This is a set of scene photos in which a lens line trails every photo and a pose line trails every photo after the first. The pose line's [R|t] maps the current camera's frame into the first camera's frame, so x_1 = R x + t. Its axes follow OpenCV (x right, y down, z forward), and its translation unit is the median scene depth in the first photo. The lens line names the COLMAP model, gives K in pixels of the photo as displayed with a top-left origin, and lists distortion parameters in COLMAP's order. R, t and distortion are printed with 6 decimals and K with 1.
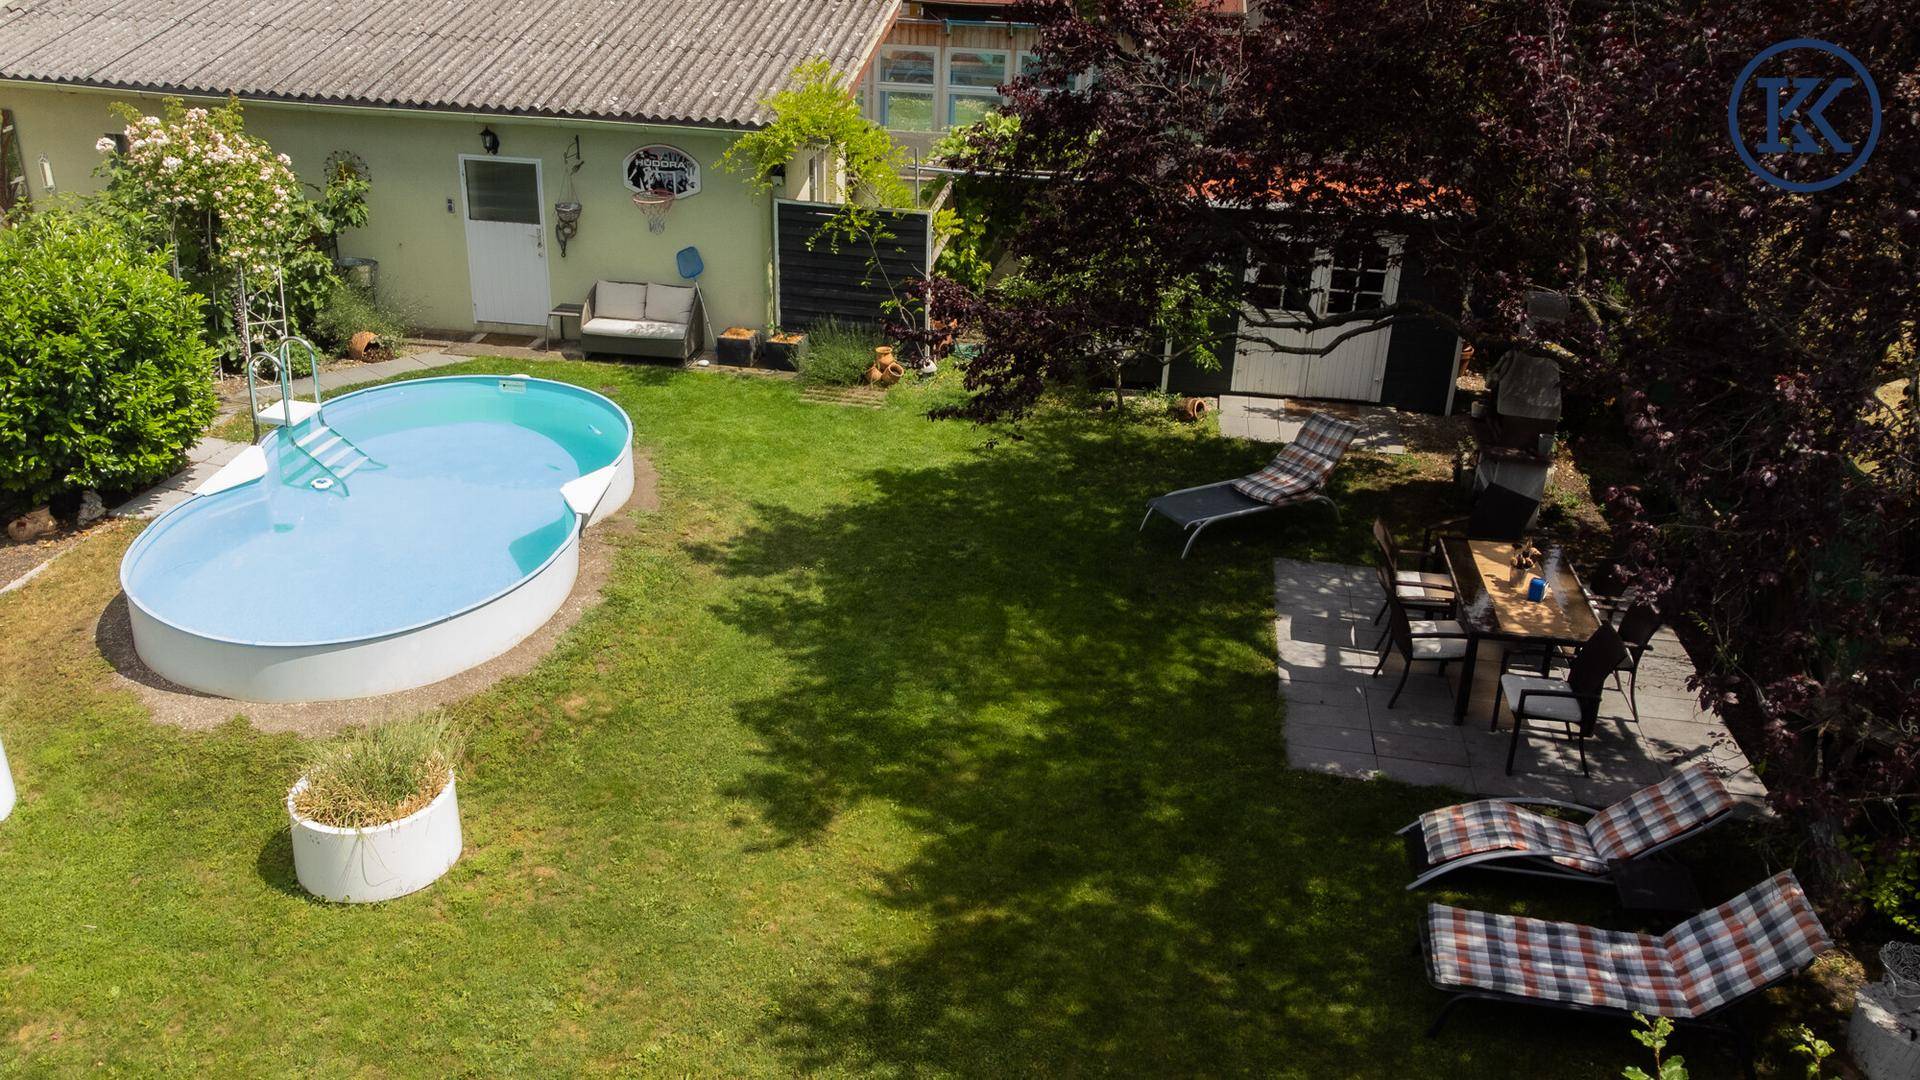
lens RADIAL K [[1515.6, 0, 927.9], [0, 1515.6, 500.1], [0, 0, 1]] dist [0.046819, -0.004316]
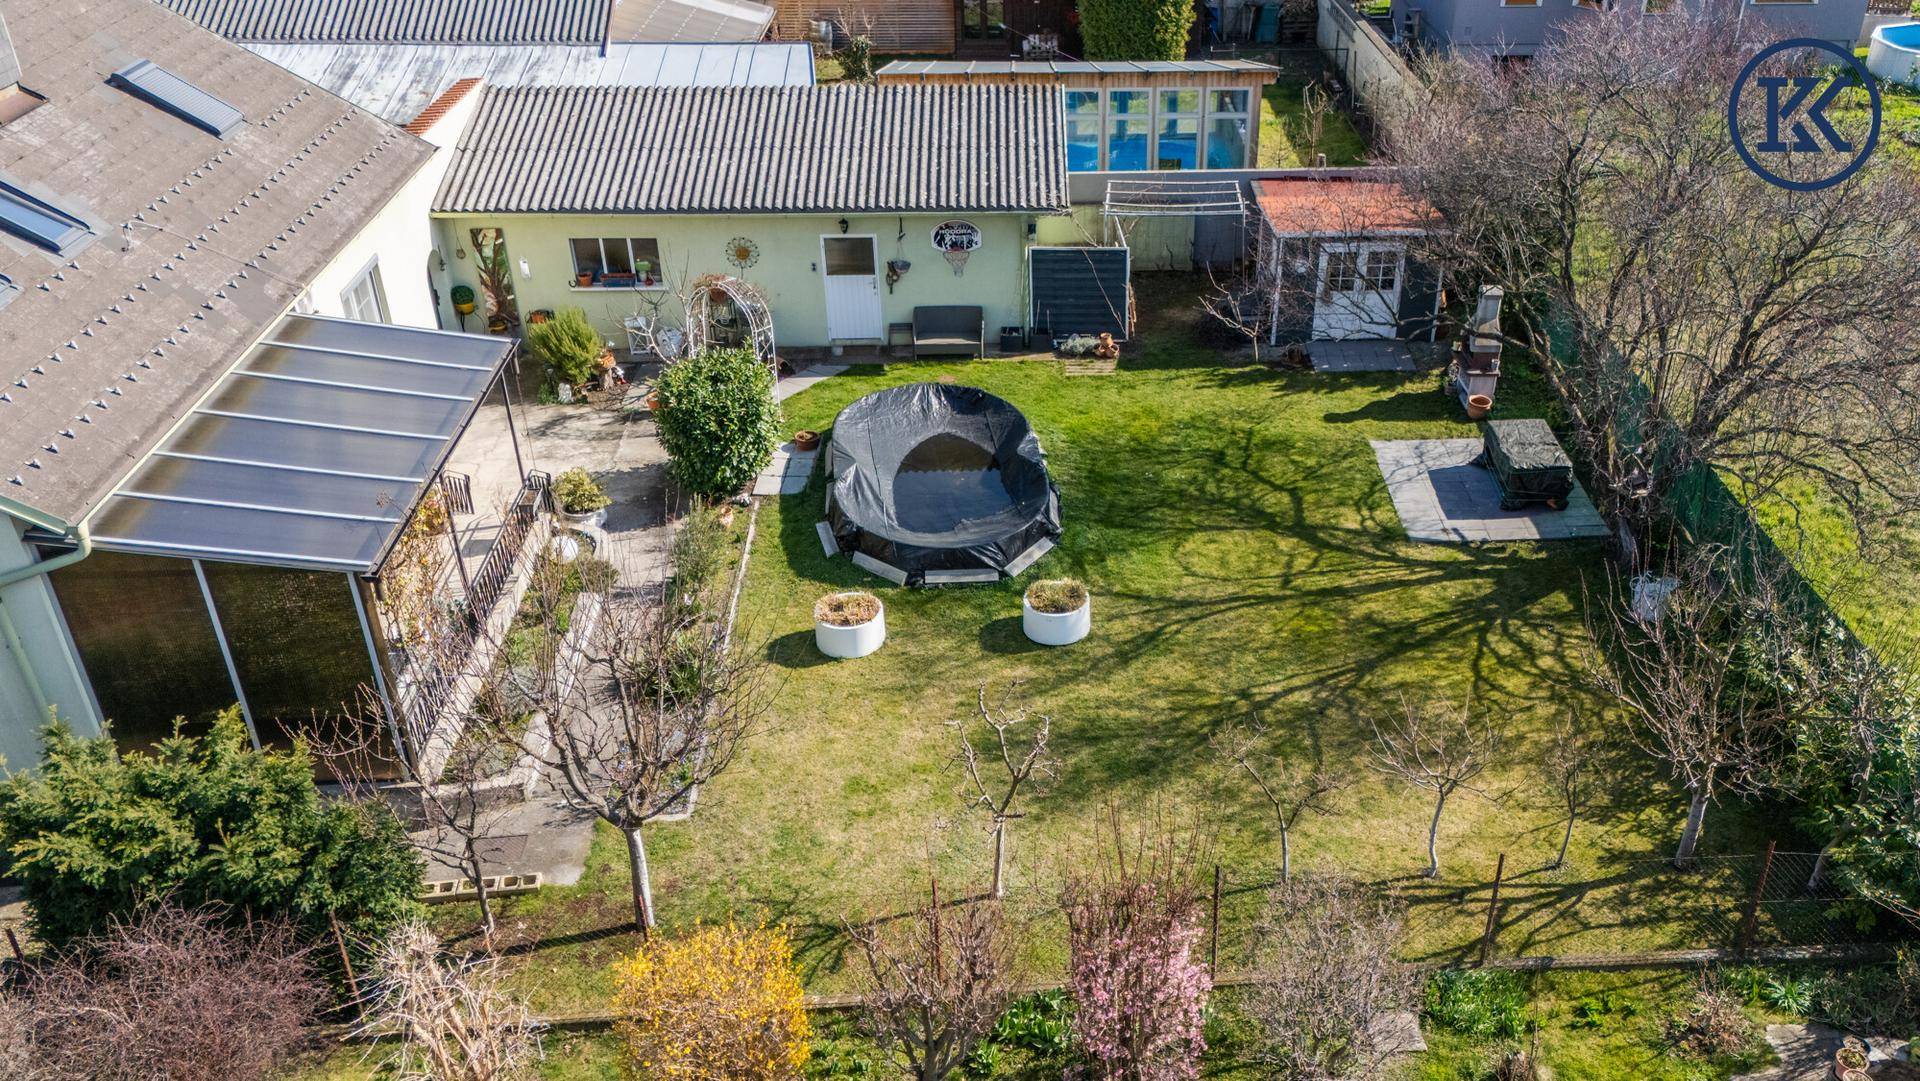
lens RADIAL K [[1515.6, 0, 1115.2], [0, 1515.6, 524.3], [0, 0, 1]] dist [0.046819, -0.004316]
pose [[0.972116, -0.125735, 0.197944, -0.391838], [0.103587, 0.987529, 0.118561, -0.096103], [-0.210383, -0.094751, 0.973017, -0.650727]]
